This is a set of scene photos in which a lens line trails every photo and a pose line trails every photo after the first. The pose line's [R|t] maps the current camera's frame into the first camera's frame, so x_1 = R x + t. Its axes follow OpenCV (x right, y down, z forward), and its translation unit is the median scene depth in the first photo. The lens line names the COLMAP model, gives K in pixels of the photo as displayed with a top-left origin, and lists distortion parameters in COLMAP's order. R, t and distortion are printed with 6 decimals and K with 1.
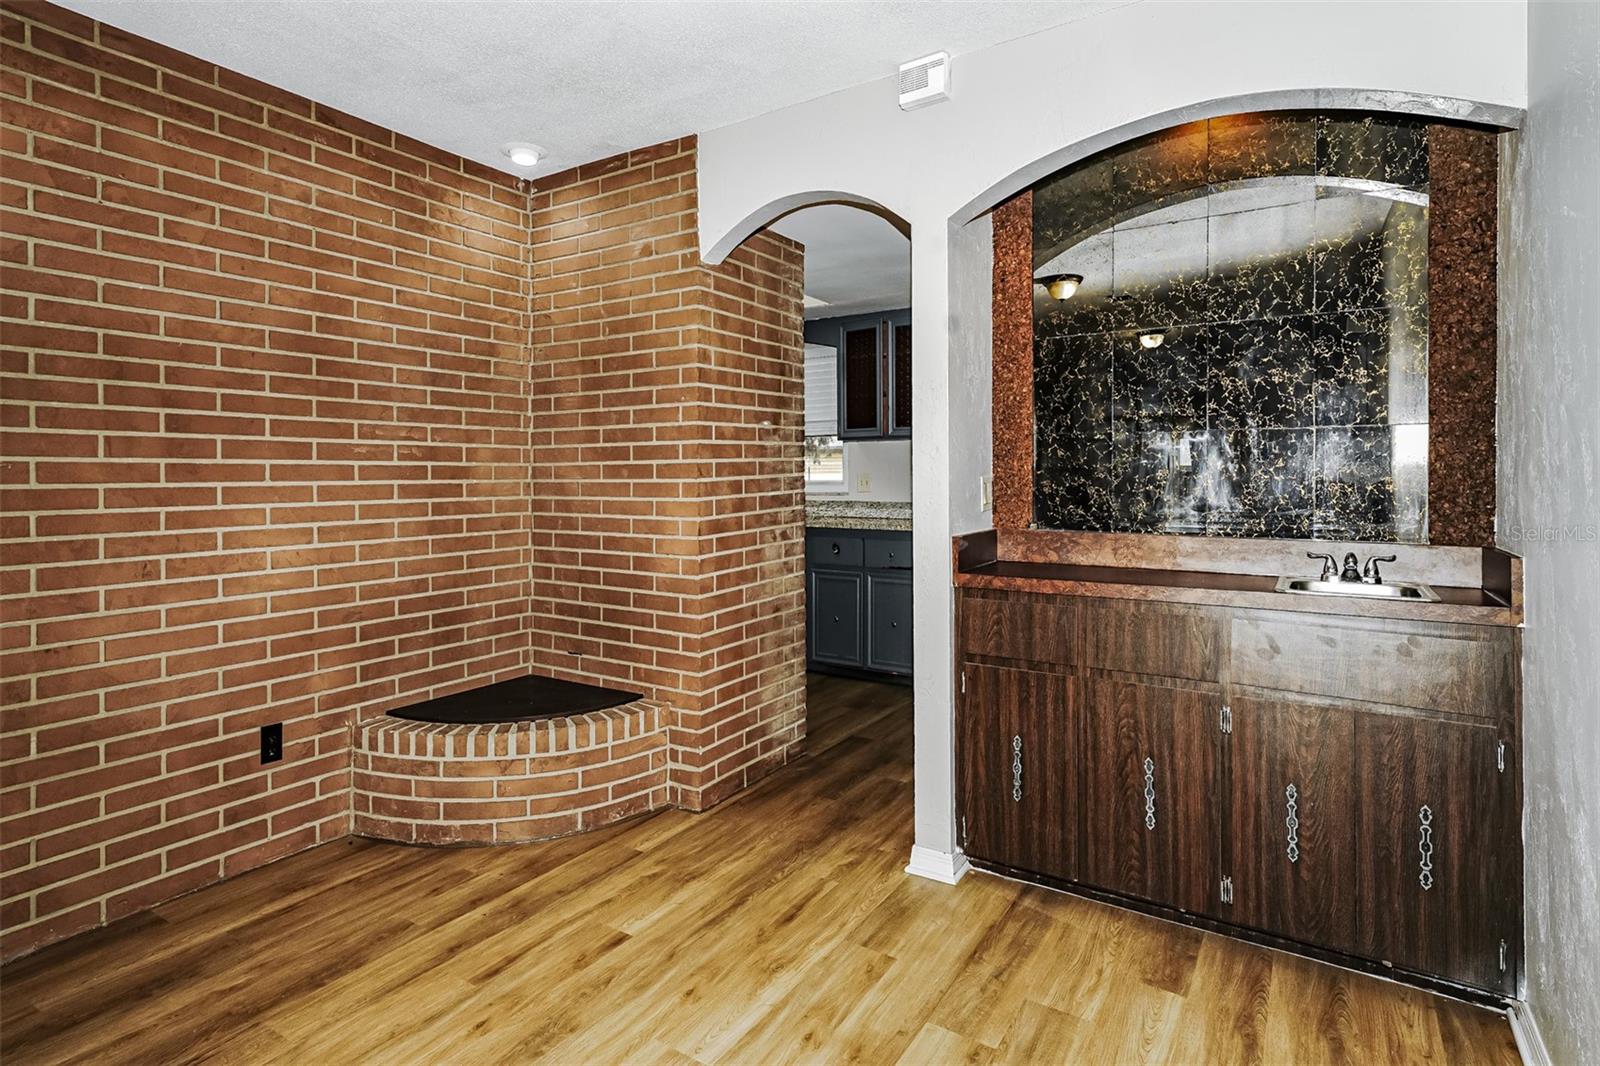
lens RADIAL K [[804.4, 0, 803.1], [0, 804.4, 480.6], [0, 0, 1]] dist [0.000897, 0.000167]
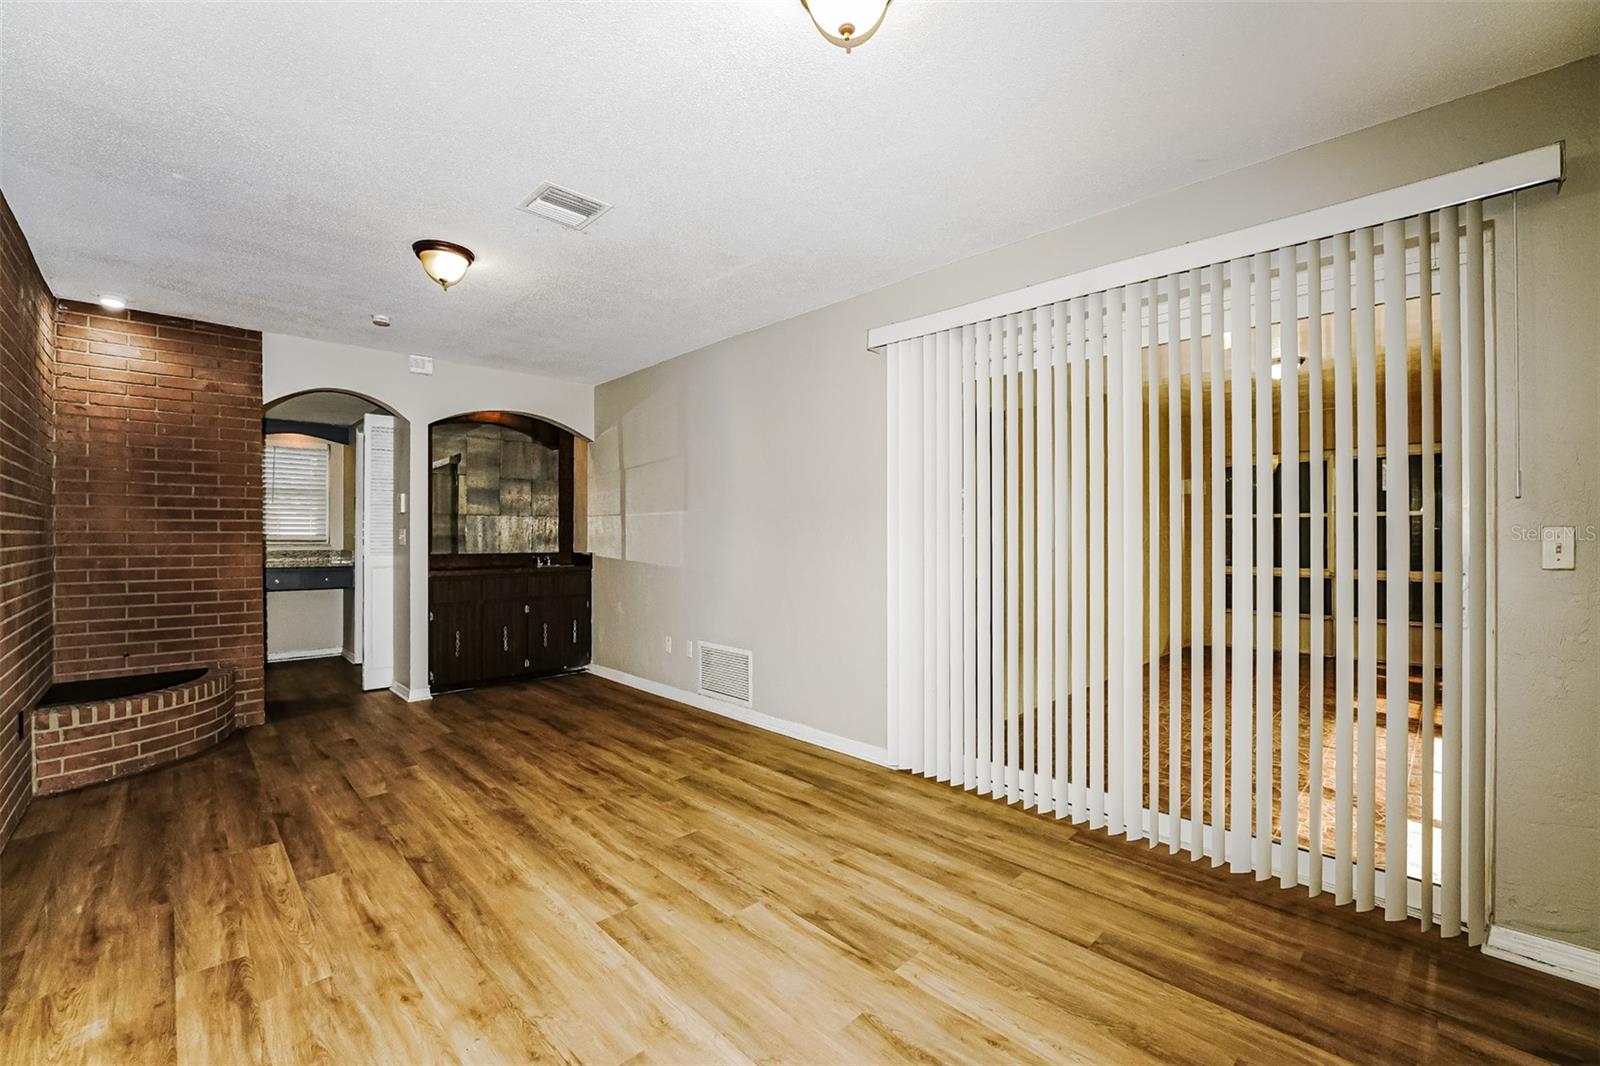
lens RADIAL K [[647.0, 0, 808.9], [0, 647.0, 531.8], [0, 0, 1]] dist [0.000382, -0.000027]
pose [[0.230847, 0.003057, 0.972985, -1.336045], [0.004634, 0.999980, -0.004241, 0.011469], [-0.972979, 0.005487, 0.230828, -0.508539]]
